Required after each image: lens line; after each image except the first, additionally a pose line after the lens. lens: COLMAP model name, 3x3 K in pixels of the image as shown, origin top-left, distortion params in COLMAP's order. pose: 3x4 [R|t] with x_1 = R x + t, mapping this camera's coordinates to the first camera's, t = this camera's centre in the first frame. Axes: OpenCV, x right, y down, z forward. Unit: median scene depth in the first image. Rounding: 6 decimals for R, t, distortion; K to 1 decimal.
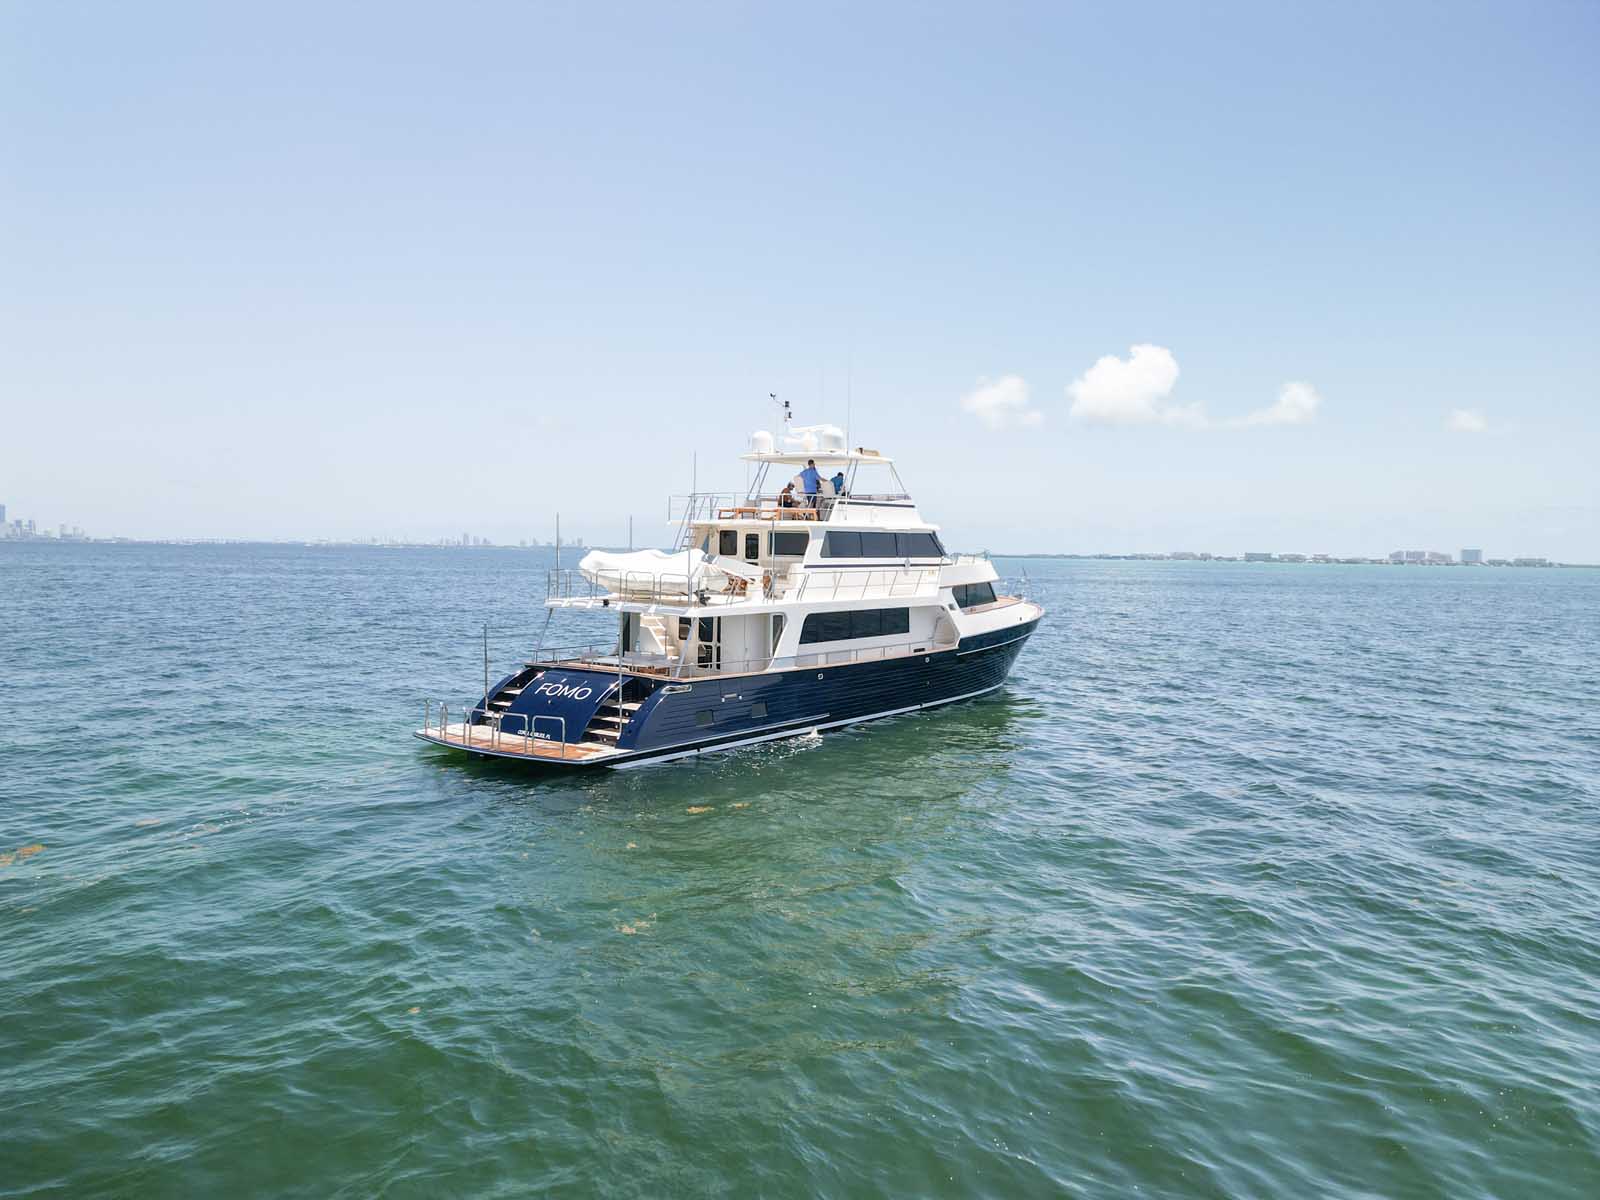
lens RADIAL K [[1120.8, 0, 785.7], [0, 1120.8, 600.5], [0, 0, 1]] dist [0.025981, 0.000644]
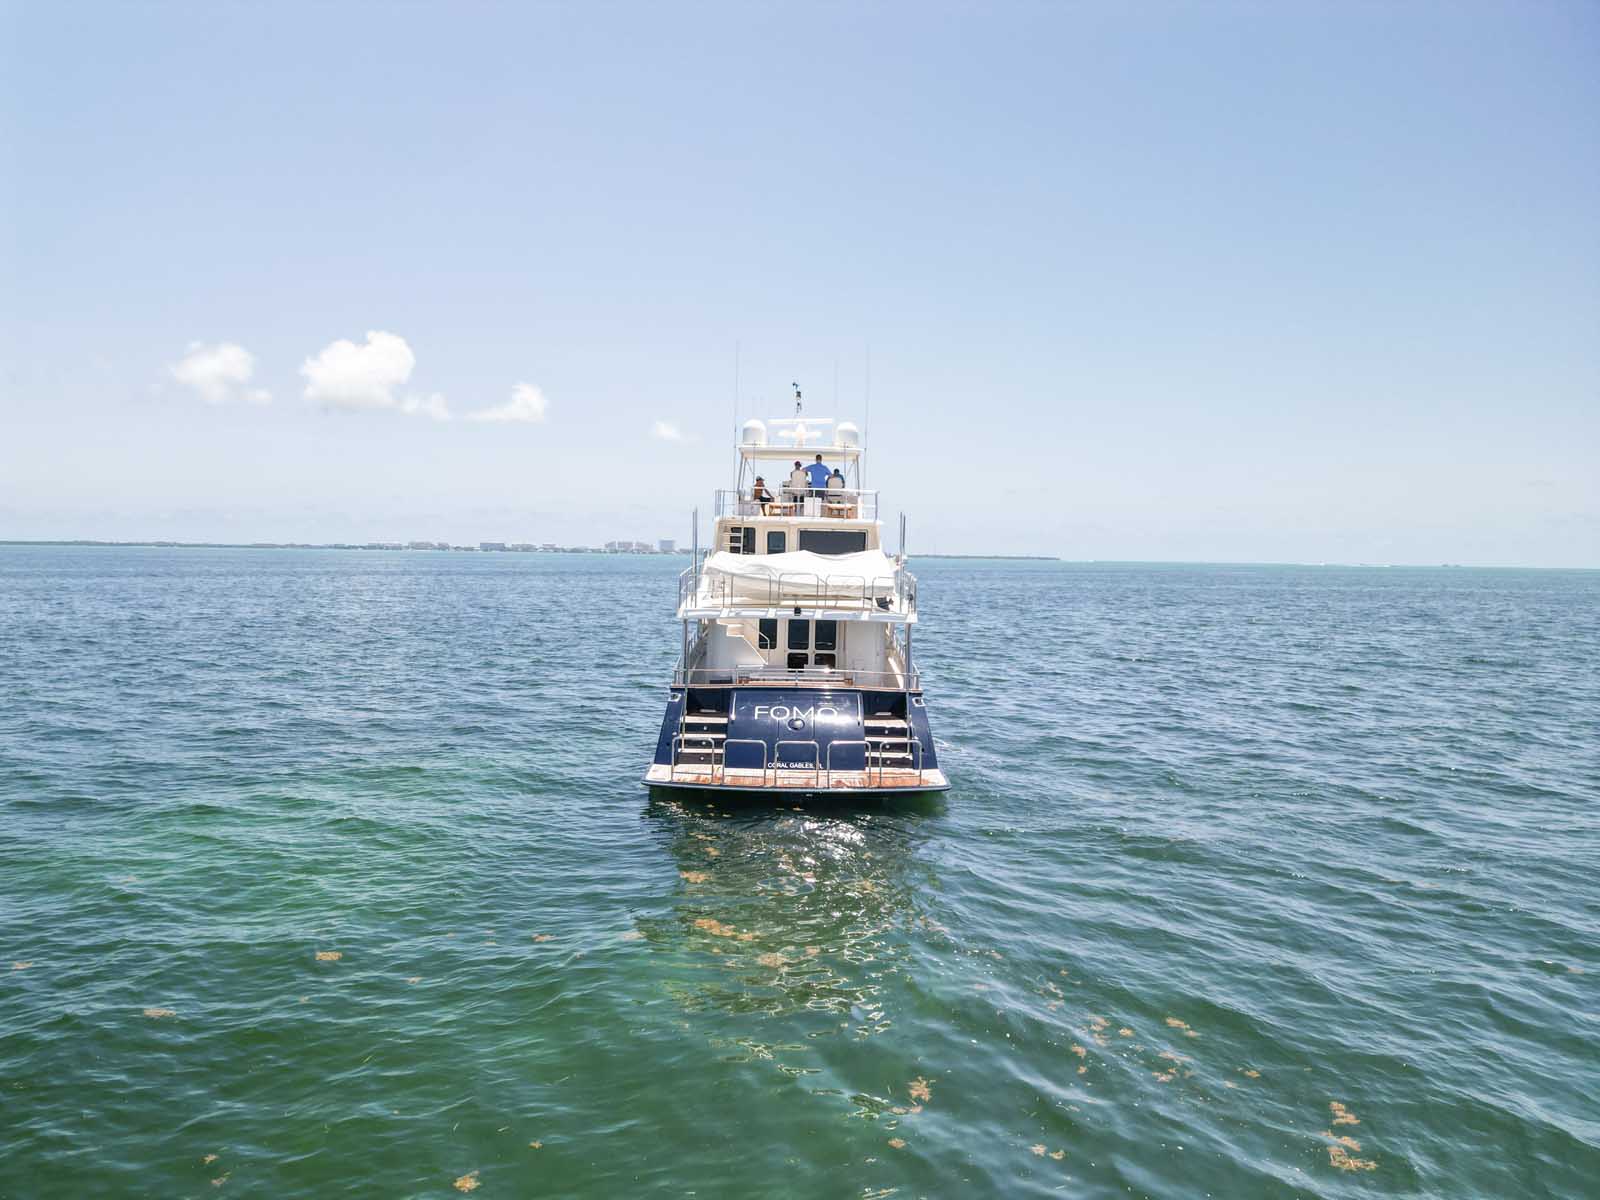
lens RADIAL K [[1120.8, 0, 785.7], [0, 1120.8, 600.5], [0, 0, 1]] dist [0.025981, 0.000644]
pose [[0.797147, -0.030822, 0.602997, -0.579930], [0.025329, 0.999524, 0.017606, -0.016991], [-0.603253, 0.001238, 0.797549, 0.245000]]
